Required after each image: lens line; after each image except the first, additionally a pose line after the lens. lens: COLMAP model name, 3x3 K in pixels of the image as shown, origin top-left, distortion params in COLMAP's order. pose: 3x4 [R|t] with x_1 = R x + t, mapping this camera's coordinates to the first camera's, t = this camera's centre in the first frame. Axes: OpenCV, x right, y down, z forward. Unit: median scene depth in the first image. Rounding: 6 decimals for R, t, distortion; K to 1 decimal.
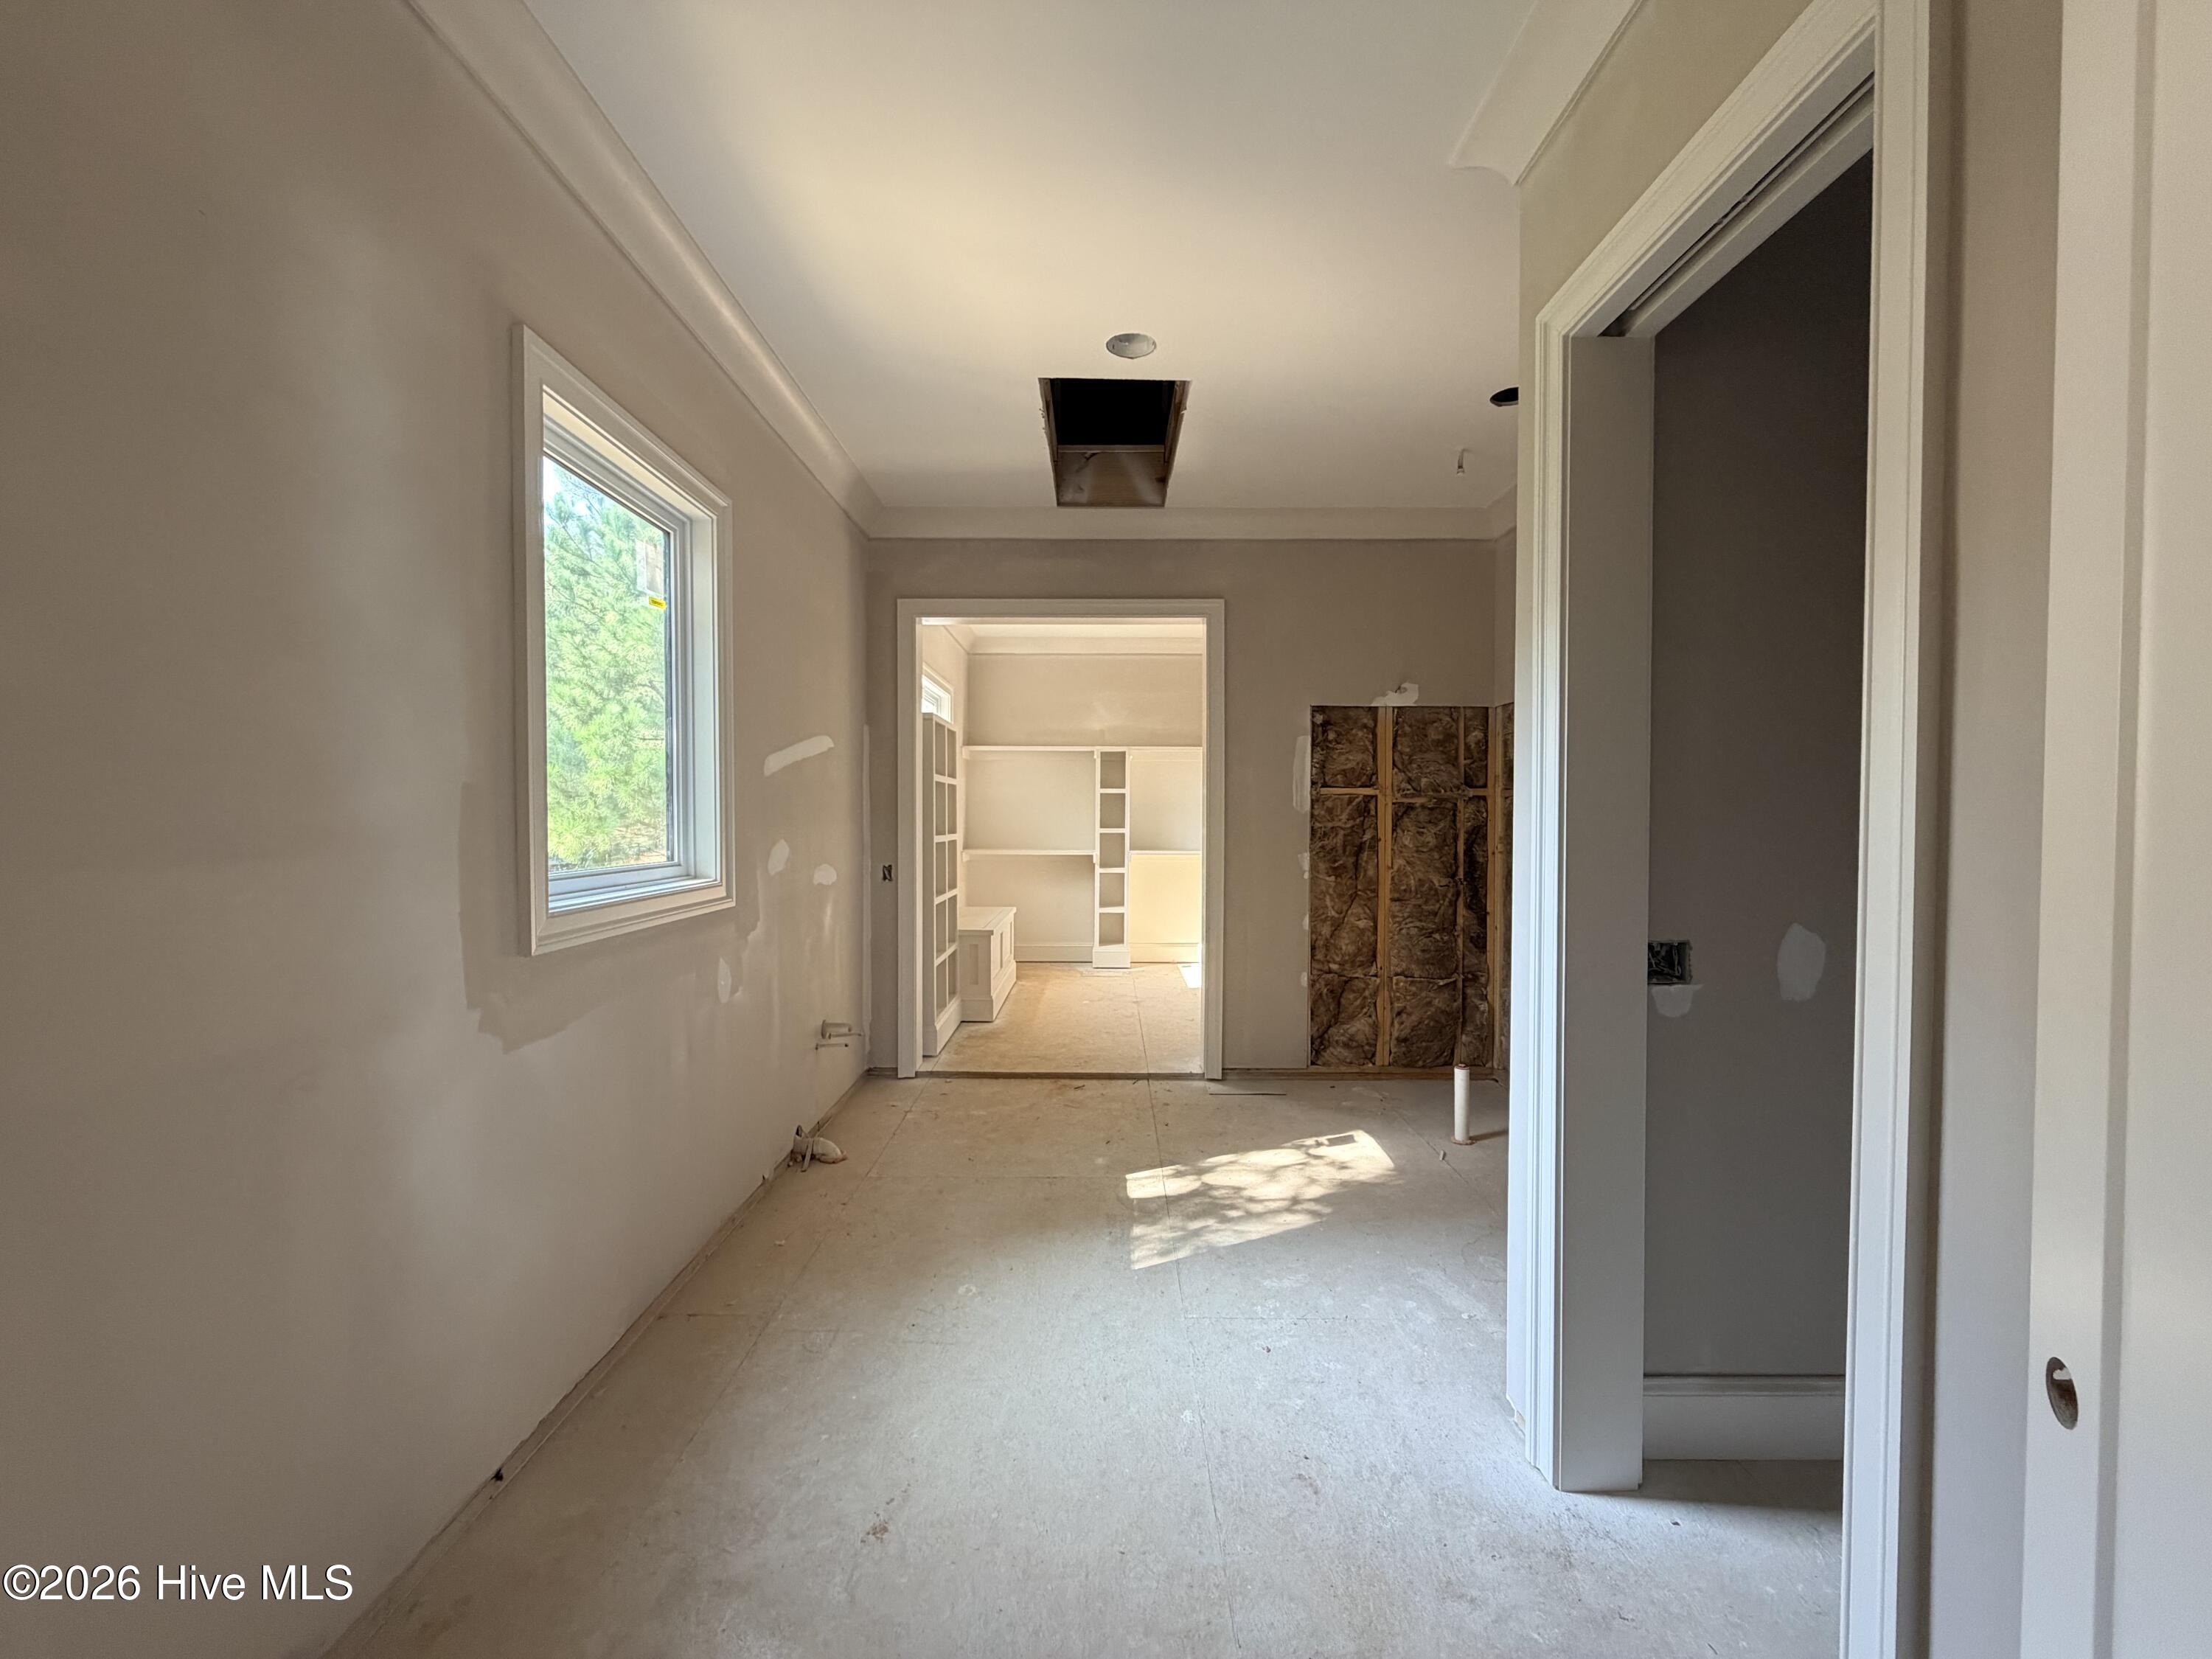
lens RADIAL K [[887.9, 0, 1103.3], [0, 887.9, 832.8], [0, 0, 1]] dist [-0.000921, -0.000001]
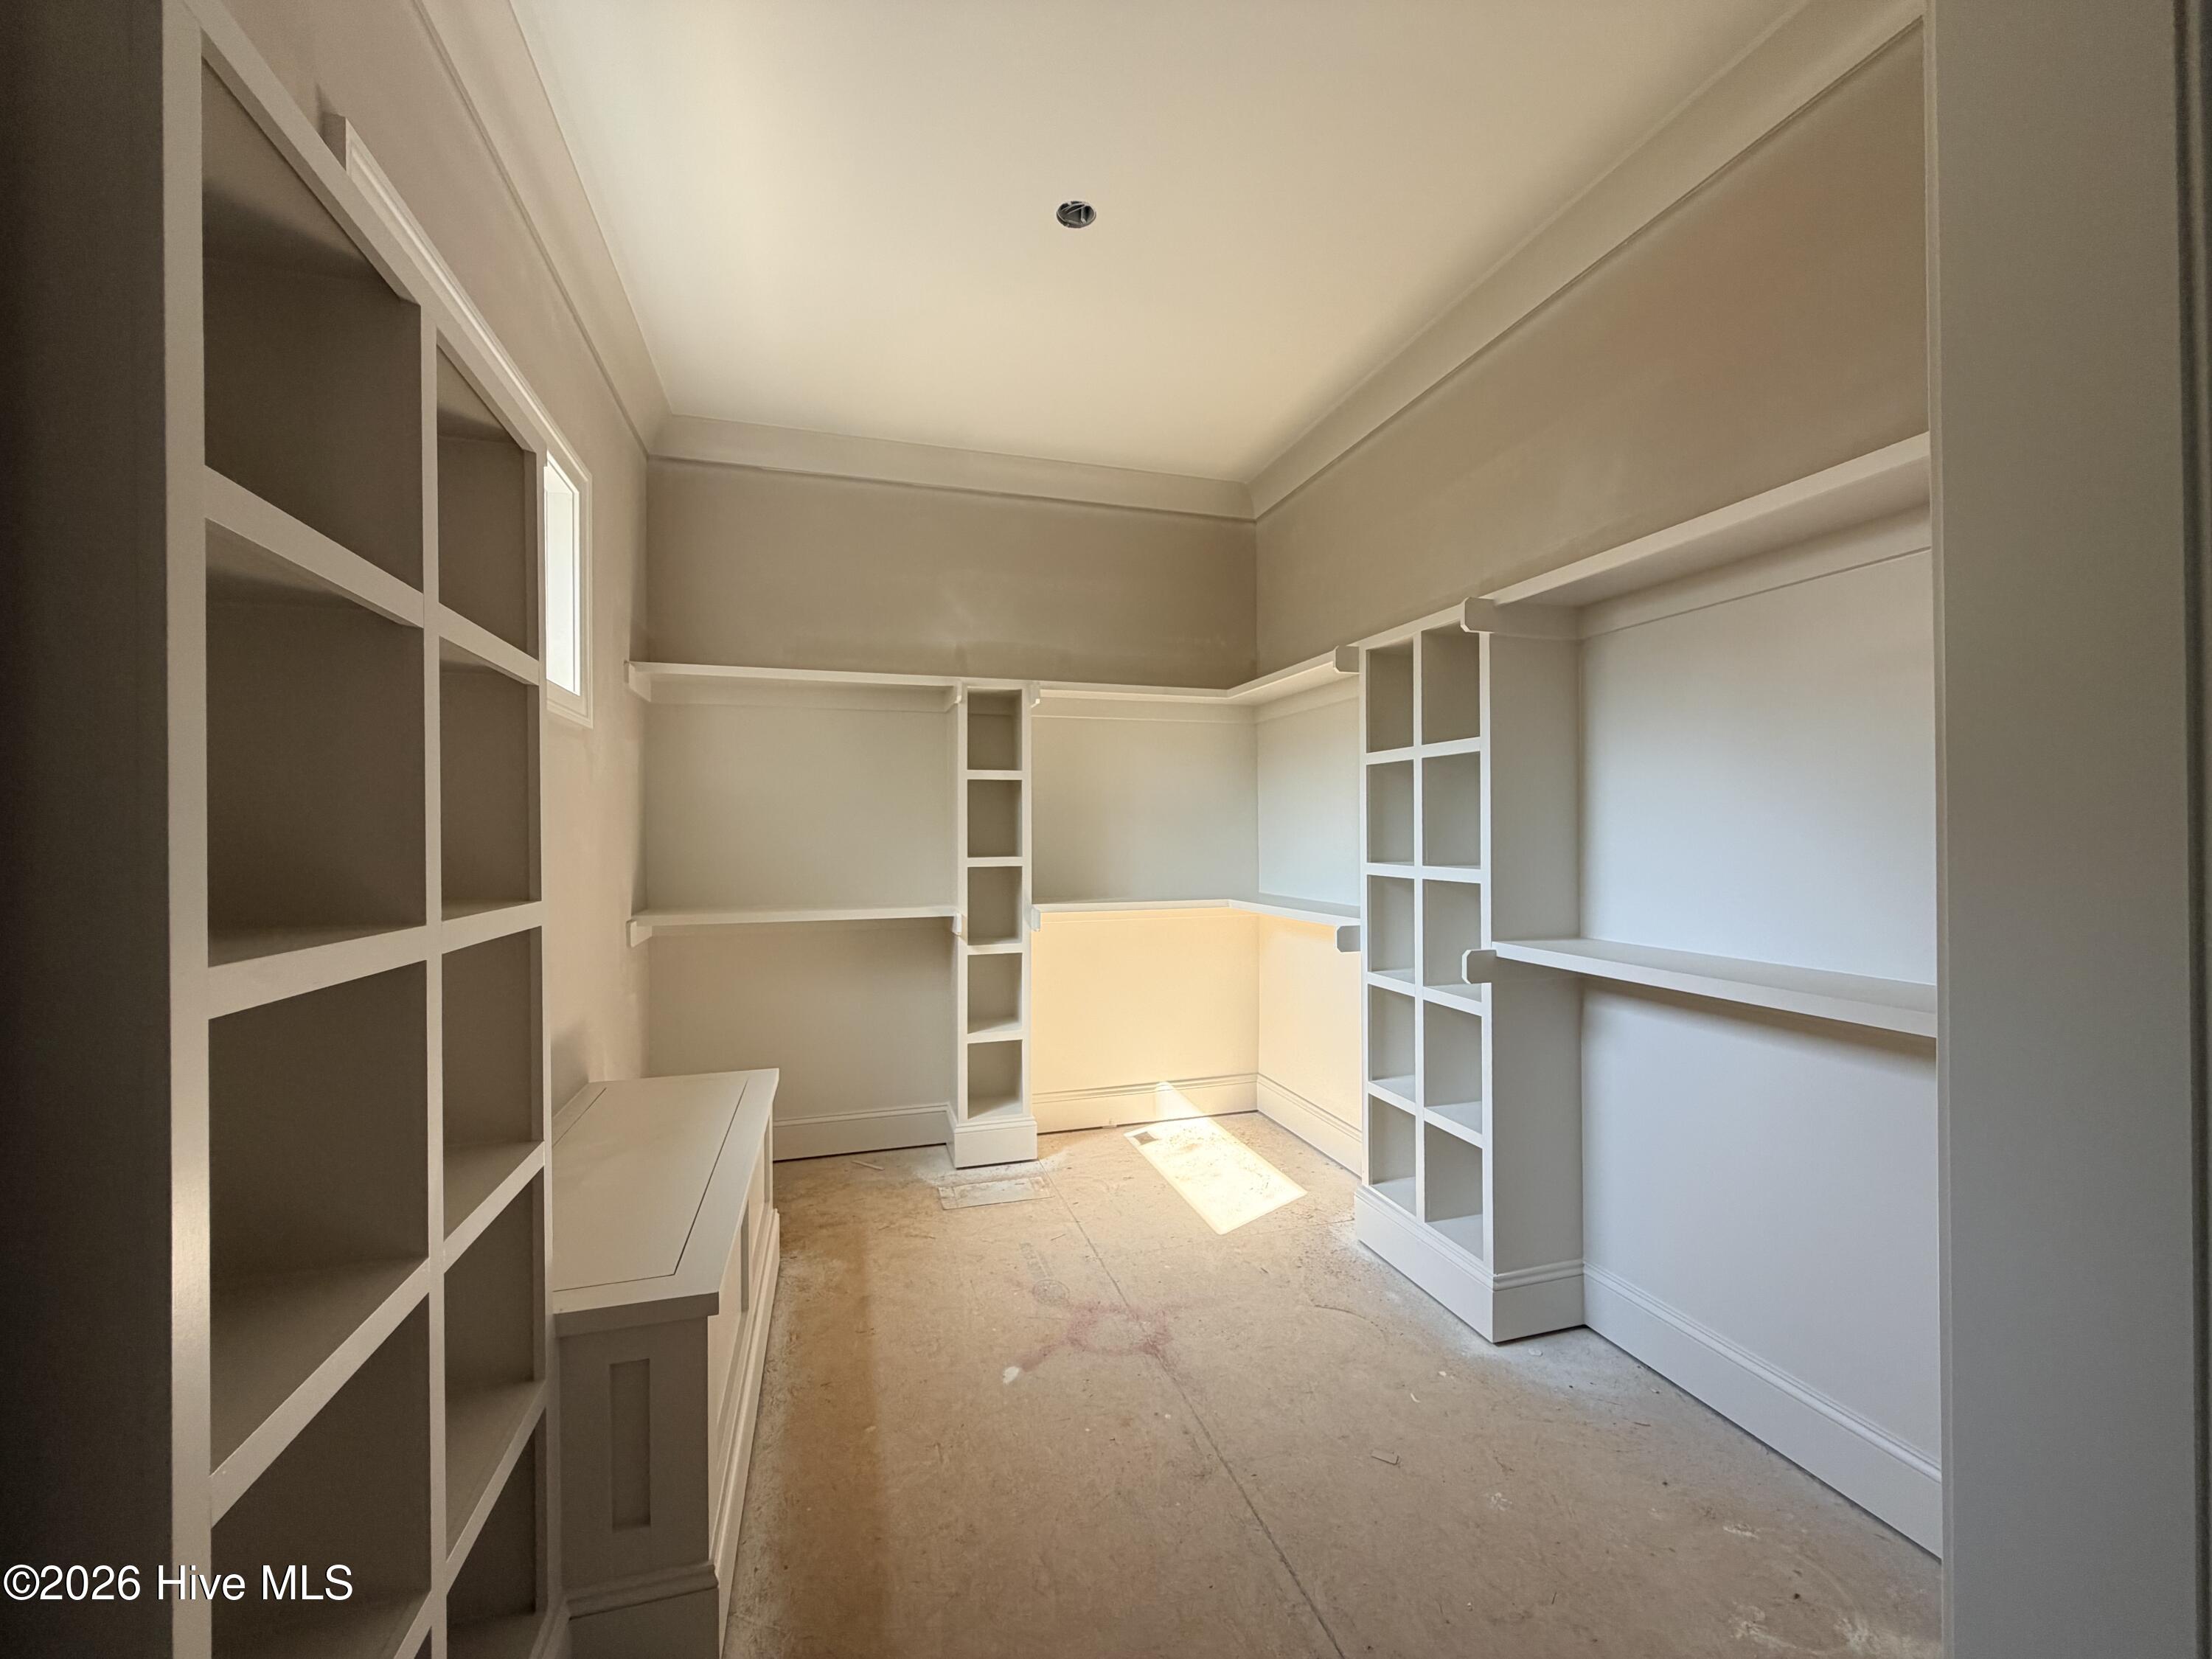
lens RADIAL K [[887.9, 0, 1106.1], [0, 887.9, 821.4], [0, 0, 1]] dist [-0.000921, -0.000001]
pose [[0.963904, -0.010855, 0.266030, -0.056187], [0.015381, 0.999770, -0.014937, -0.015397], [-0.265806, 0.018490, 0.963849, 0.539414]]
